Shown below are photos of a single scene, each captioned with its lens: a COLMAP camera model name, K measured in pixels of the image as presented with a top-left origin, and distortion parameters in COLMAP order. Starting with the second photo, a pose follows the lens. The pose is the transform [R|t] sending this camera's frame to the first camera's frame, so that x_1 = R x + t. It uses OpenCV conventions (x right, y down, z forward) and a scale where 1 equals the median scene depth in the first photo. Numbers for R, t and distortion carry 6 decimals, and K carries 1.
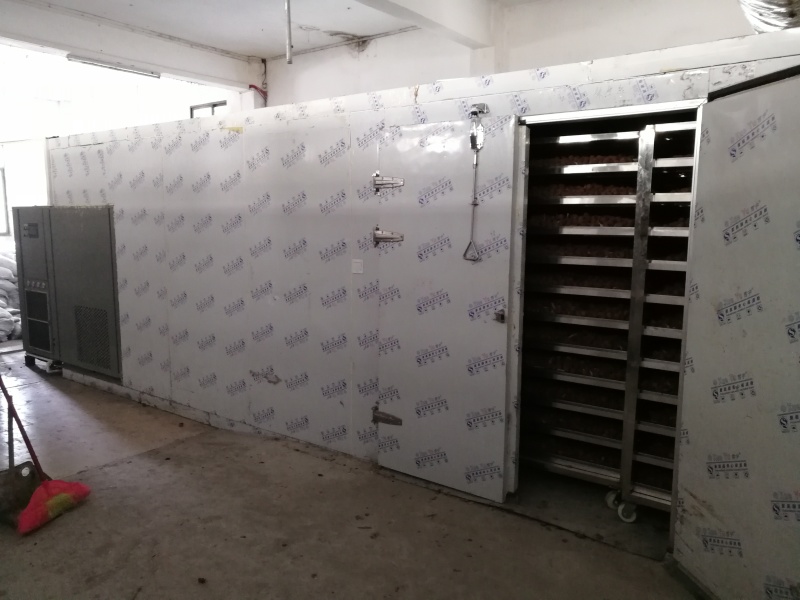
lens RADIAL K [[664.9, 0, 400.3], [0, 664.9, 341.4], [0, 0, 1]] dist [0.002855, 0.007289]
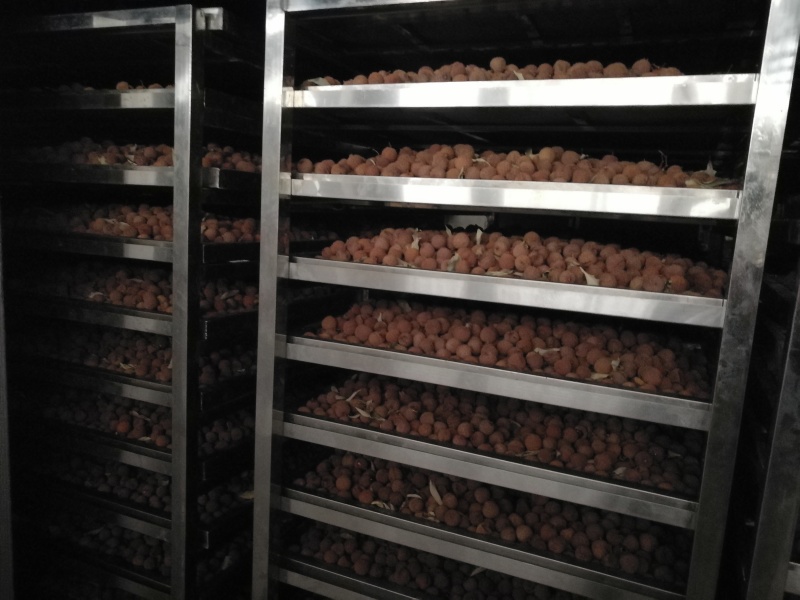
lens RADIAL K [[645.5, 0, 398.3], [0, 645.5, 316.6], [0, 0, 1]] dist [0.002878, 0.008689]
pose [[0.973171, 0.005212, 0.230022, 0.156397], [-0.005347, 0.999986, -0.000033, -0.174113], [-0.230019, -0.001198, 0.973185, 0.806686]]
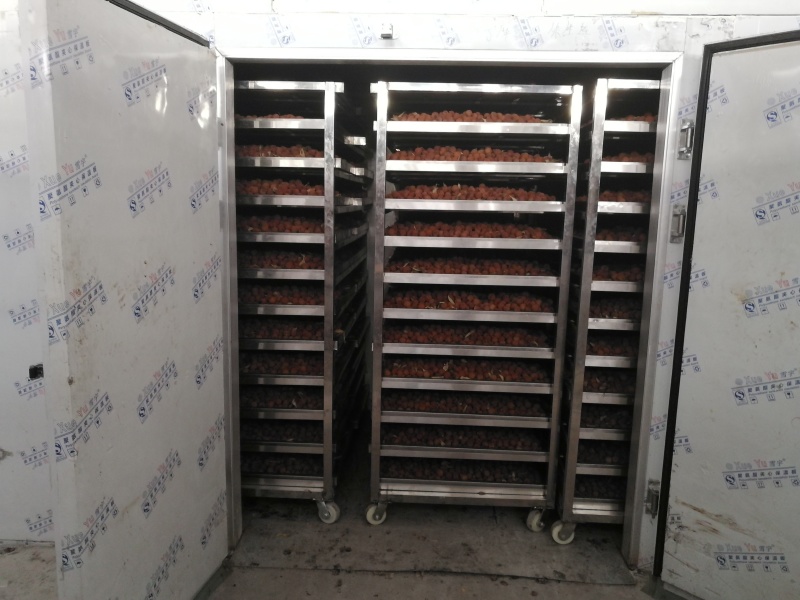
lens RADIAL K [[661.2, 0, 402.4], [0, 661.2, 324.2], [0, 0, 1]] dist [0.010255, -0.000562]
pose [[0.821101, -0.100375, 0.561887, -0.319935], [0.088703, 0.994896, 0.048103, -0.081588], [-0.563848, 0.010343, 0.825814, 0.456154]]
